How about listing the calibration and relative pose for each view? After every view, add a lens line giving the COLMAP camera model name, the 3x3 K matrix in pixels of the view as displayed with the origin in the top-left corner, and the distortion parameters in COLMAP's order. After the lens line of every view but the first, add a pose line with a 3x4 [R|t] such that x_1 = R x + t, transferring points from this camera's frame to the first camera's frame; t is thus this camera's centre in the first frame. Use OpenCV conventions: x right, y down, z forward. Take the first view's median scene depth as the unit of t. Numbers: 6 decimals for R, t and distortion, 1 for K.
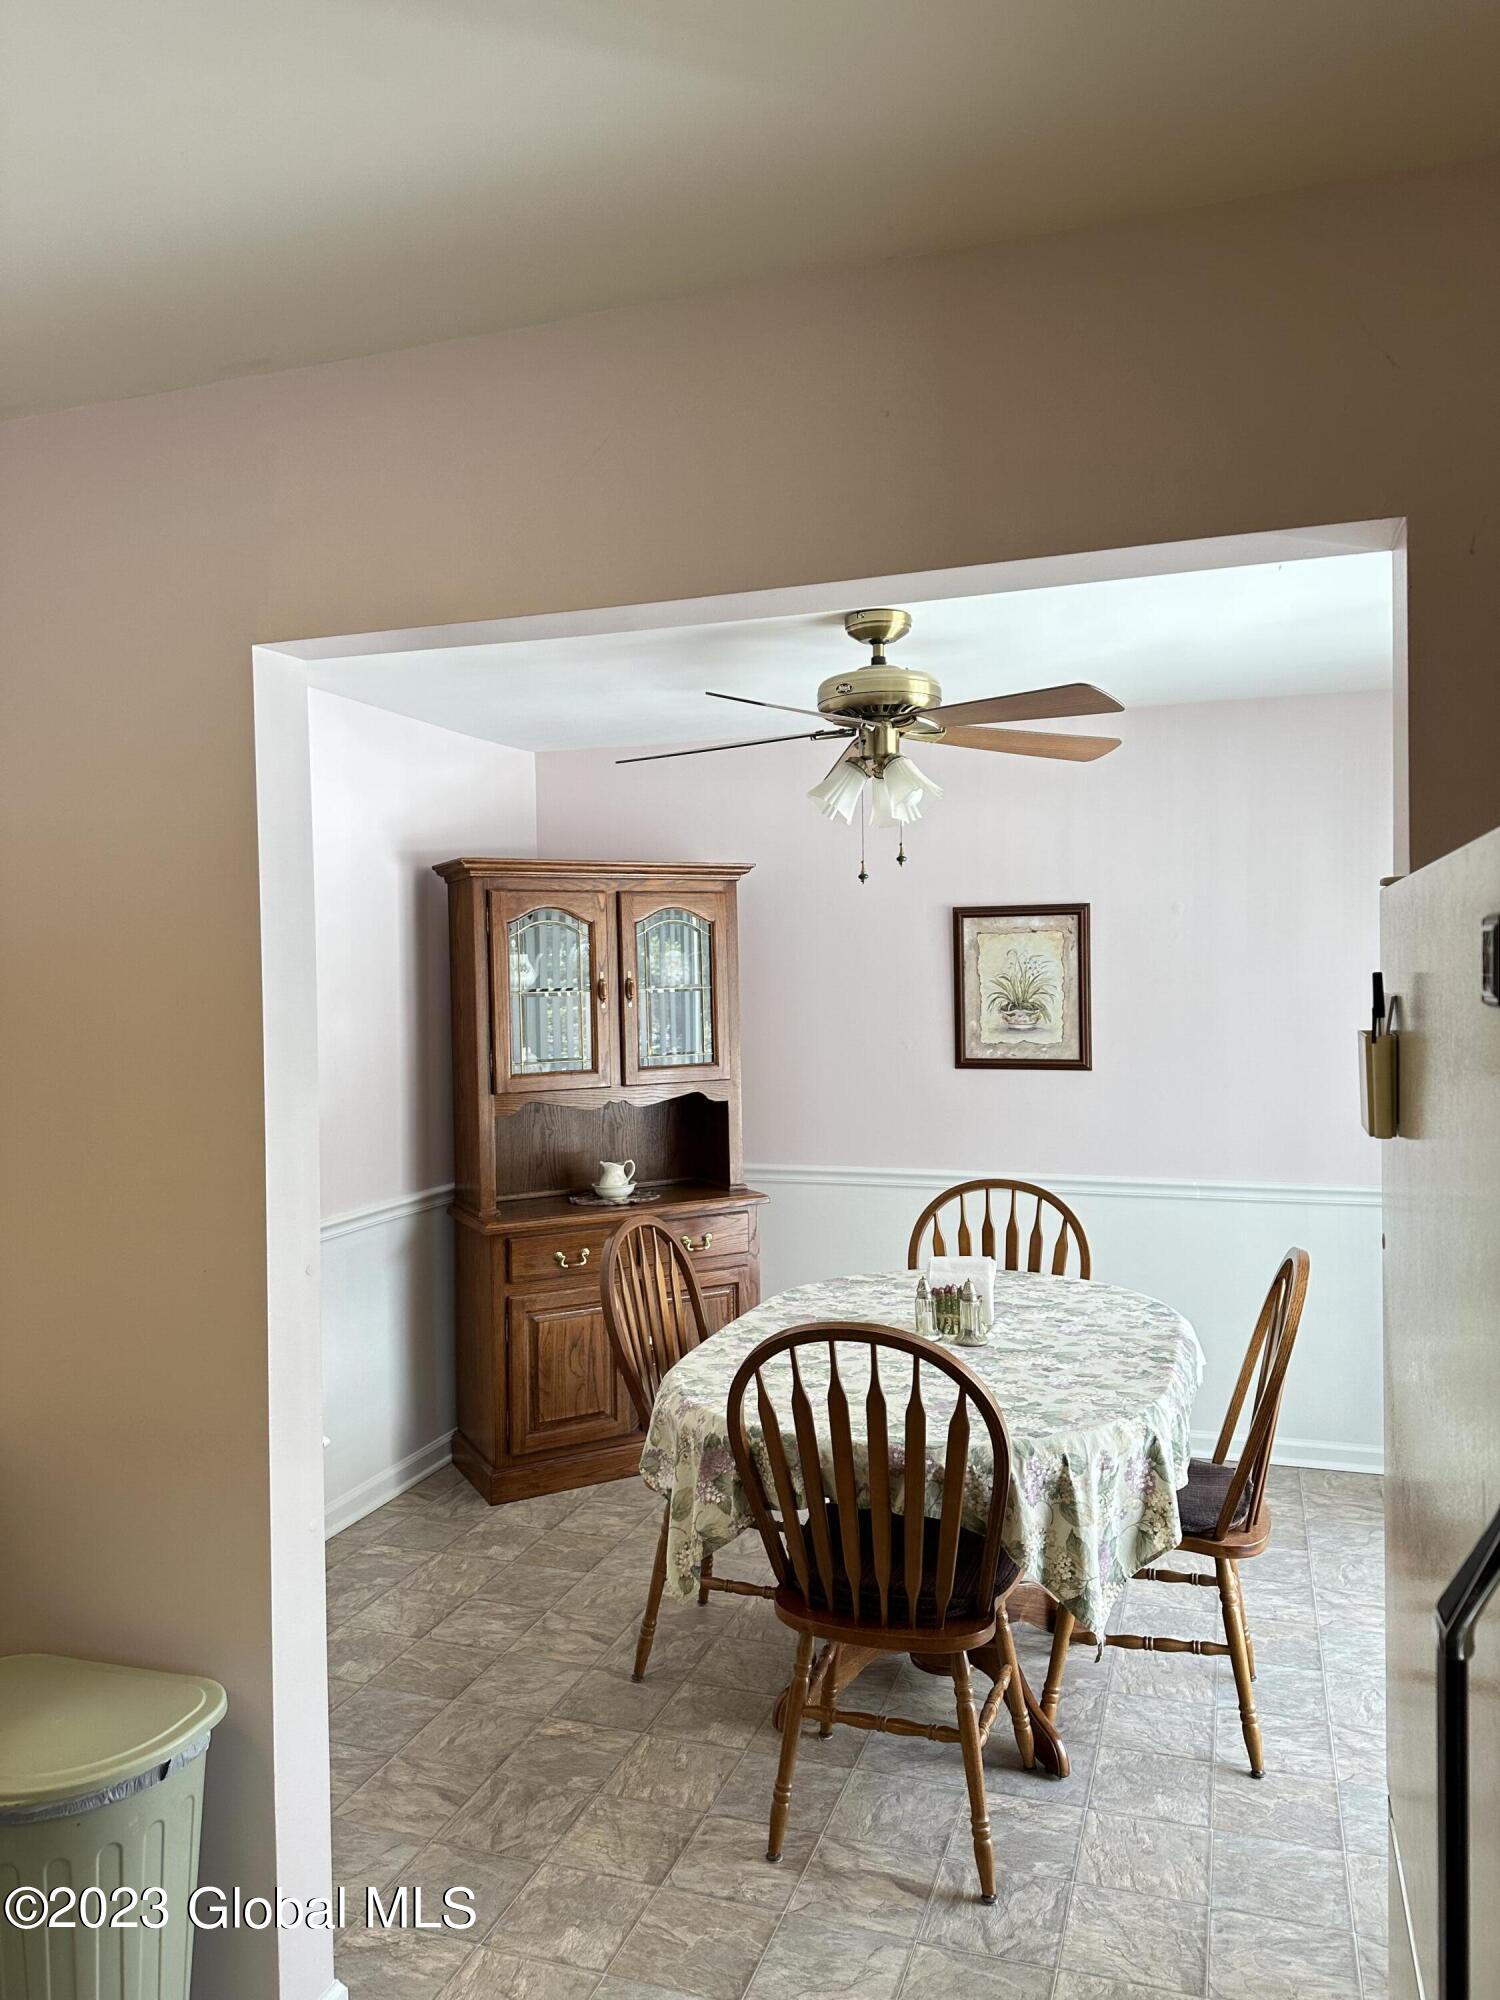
lens RADIAL K [[1388.8, 0, 763.6], [0, 1388.8, 995.5], [0, 0, 1]] dist [0.130029, -0.211999]
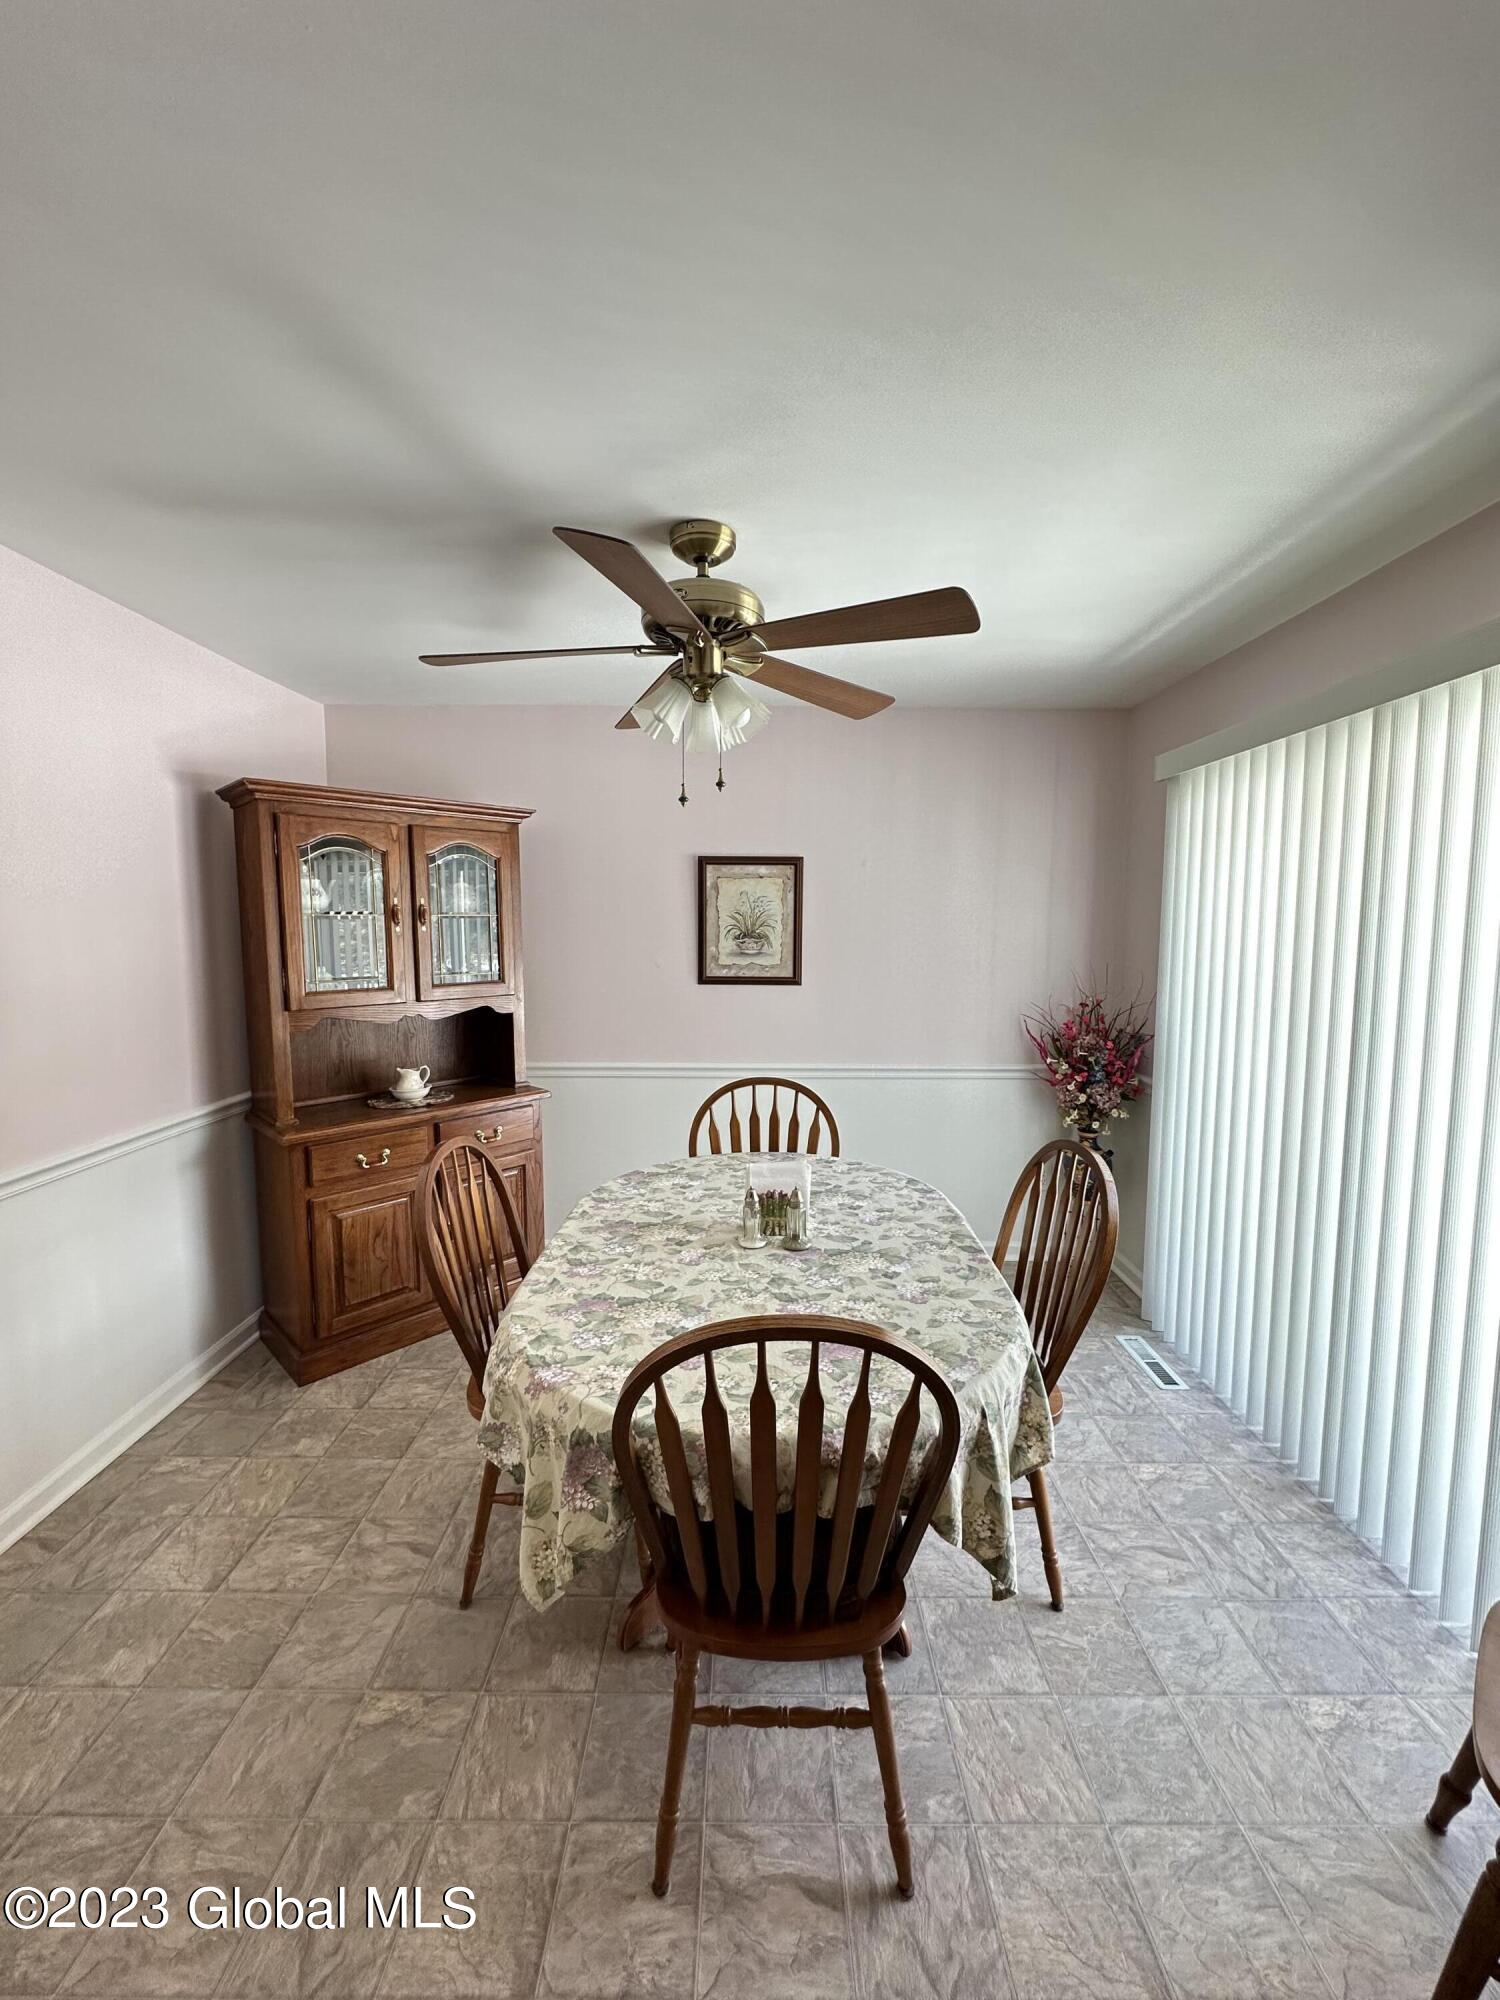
lens RADIAL K [[796.9, 0, 748.2], [0, 796.9, 1002.0], [0, 0, 1]] dist [-0.000175, -0.000009]
pose [[0.949258, -0.011304, 0.314297, -0.063960], [-0.013473, 0.996975, 0.076550, 0.016204], [-0.314211, -0.076900, 0.946233, 0.393346]]
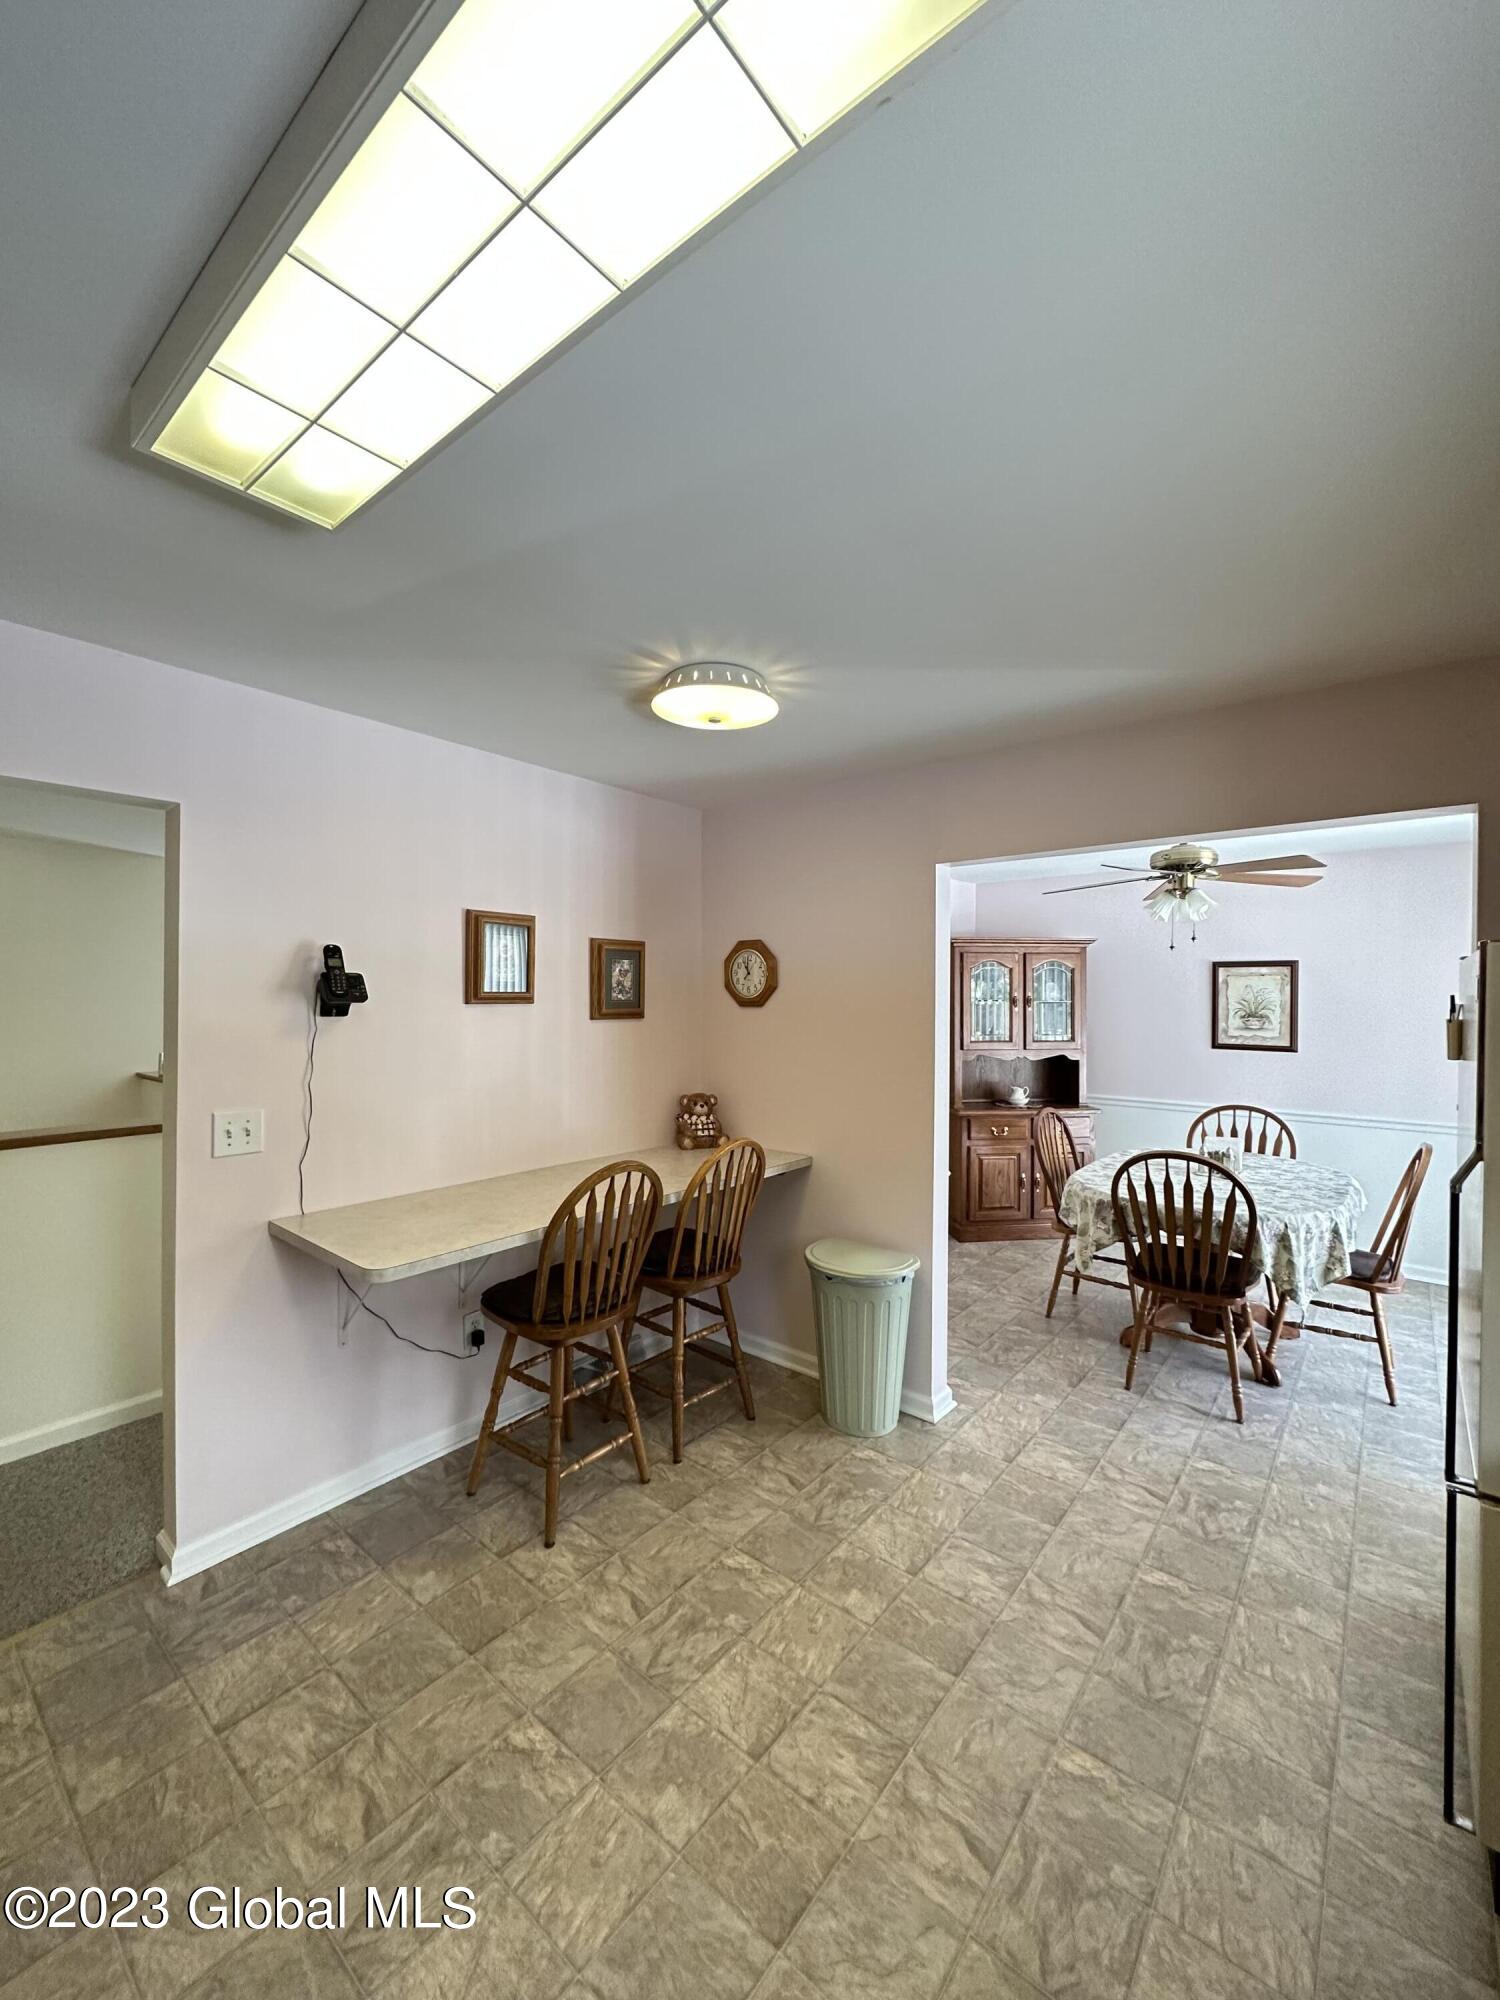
lens RADIAL K [[798.3, 0, 750.0], [0, 798.3, 1000.0], [0, 0, 1]] dist [0.000734, 0.000079]
pose [[0.935649, 0.023288, -0.352162, -0.086145], [-0.026539, 0.999638, -0.004405, 0.011589], [0.351932, 0.013467, 0.935929, -0.282446]]
